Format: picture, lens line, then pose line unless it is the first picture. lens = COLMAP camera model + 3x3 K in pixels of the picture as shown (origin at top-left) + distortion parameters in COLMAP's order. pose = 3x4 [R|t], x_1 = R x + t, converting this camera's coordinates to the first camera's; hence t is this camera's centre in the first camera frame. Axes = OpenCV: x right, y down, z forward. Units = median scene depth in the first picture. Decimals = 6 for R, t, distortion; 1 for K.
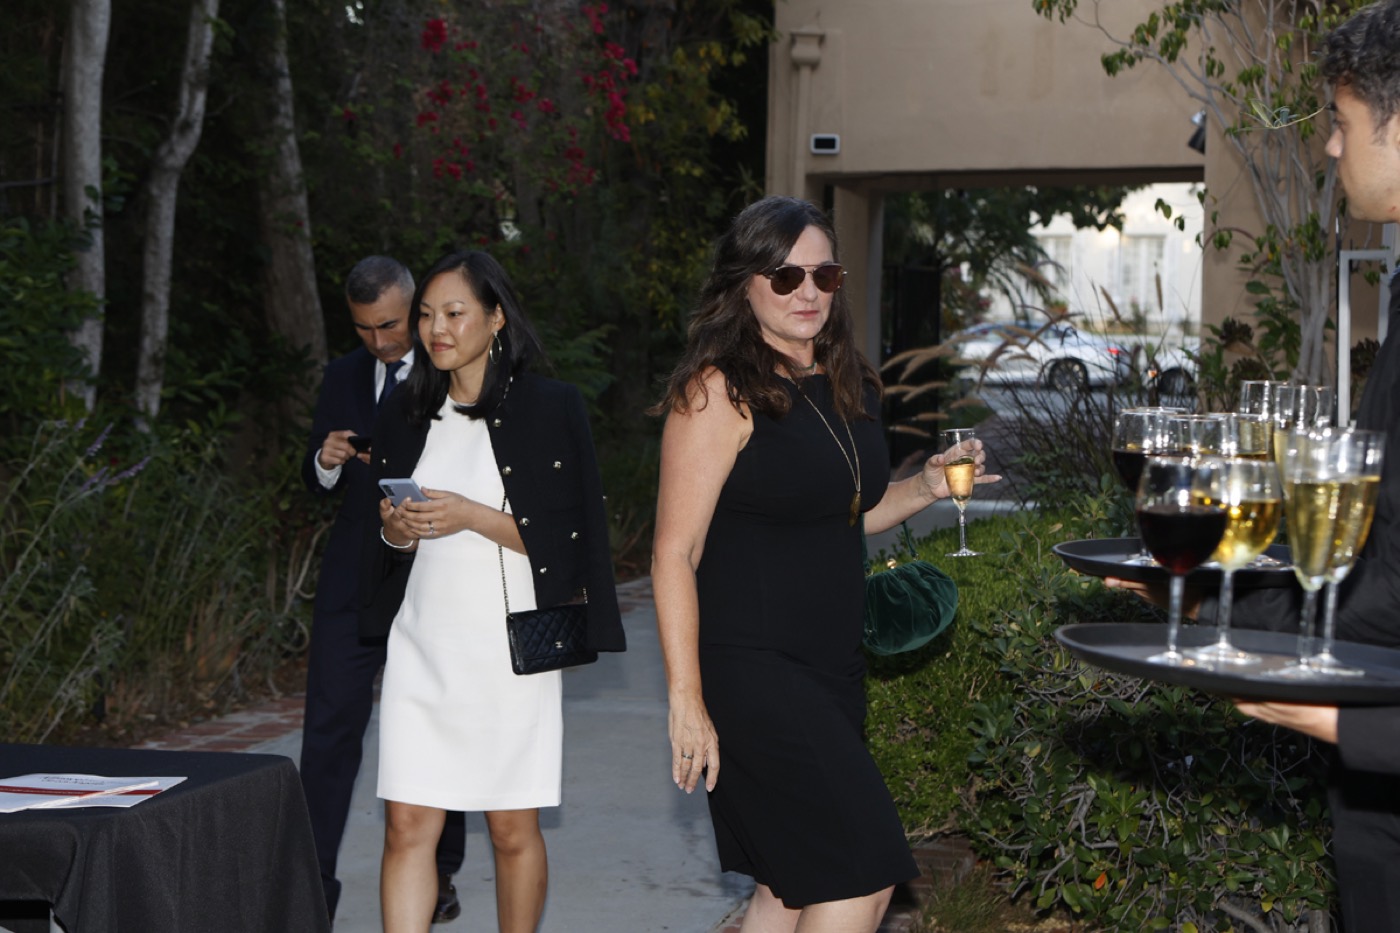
lens RADIAL K [[2747.8, 0, 701.4], [0, 2747.8, 470.8], [0, 0, 1]] dist [0.272353, 0.000000]
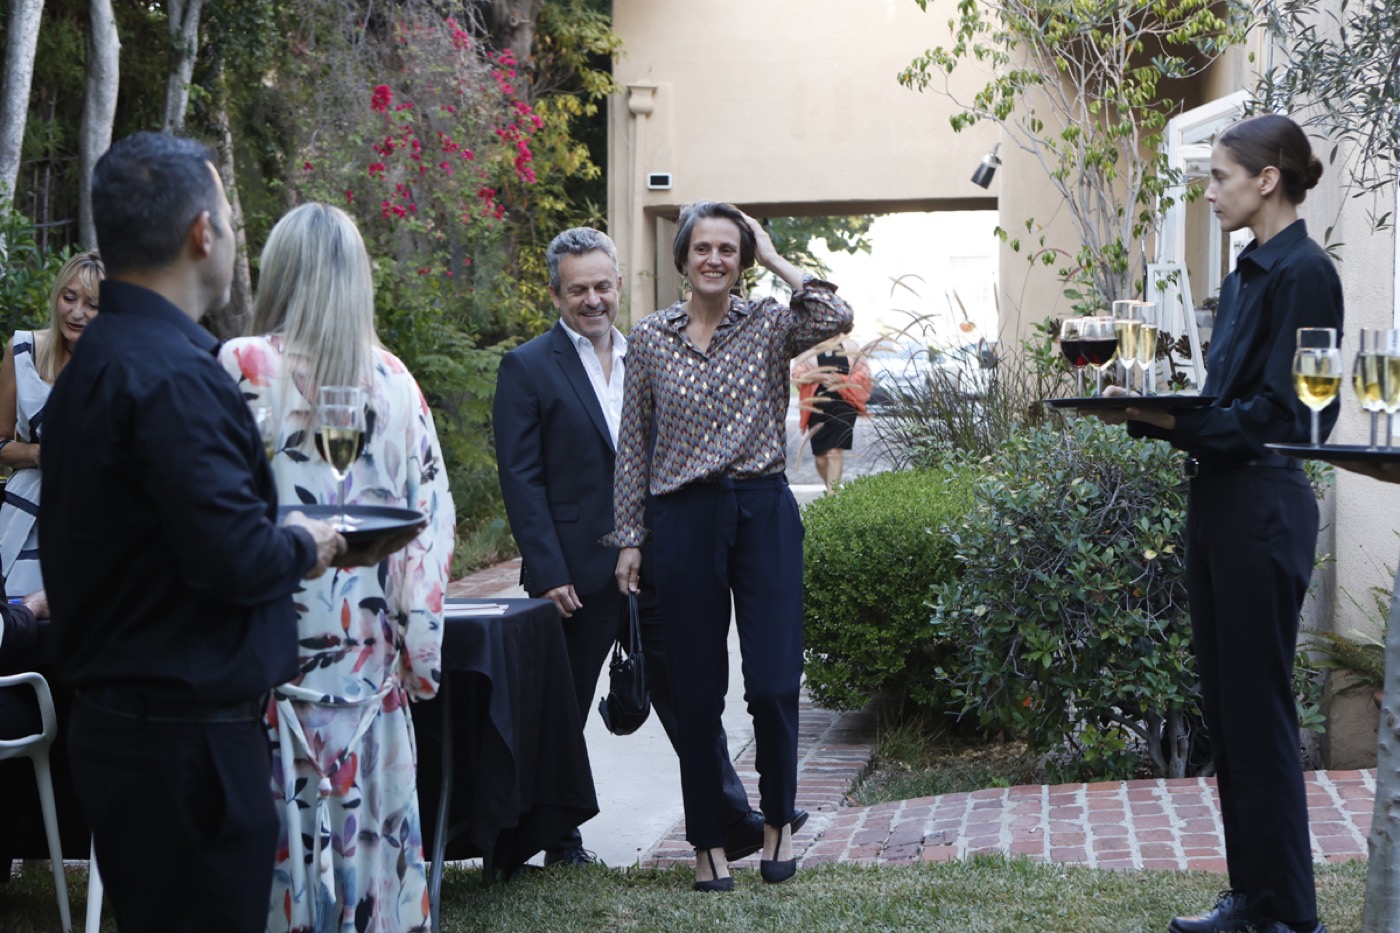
lens RADIAL K [[2634.1, 0, 699.1], [0, 2634.1, 460.8], [0, 0, 1]] dist [0.241148, 0.000000]
pose [[0.995261, -0.021952, 0.094729, -0.051655], [0.022864, 0.999702, -0.008555, 0.010336], [-0.094513, 0.010680, 0.995466, -0.119792]]
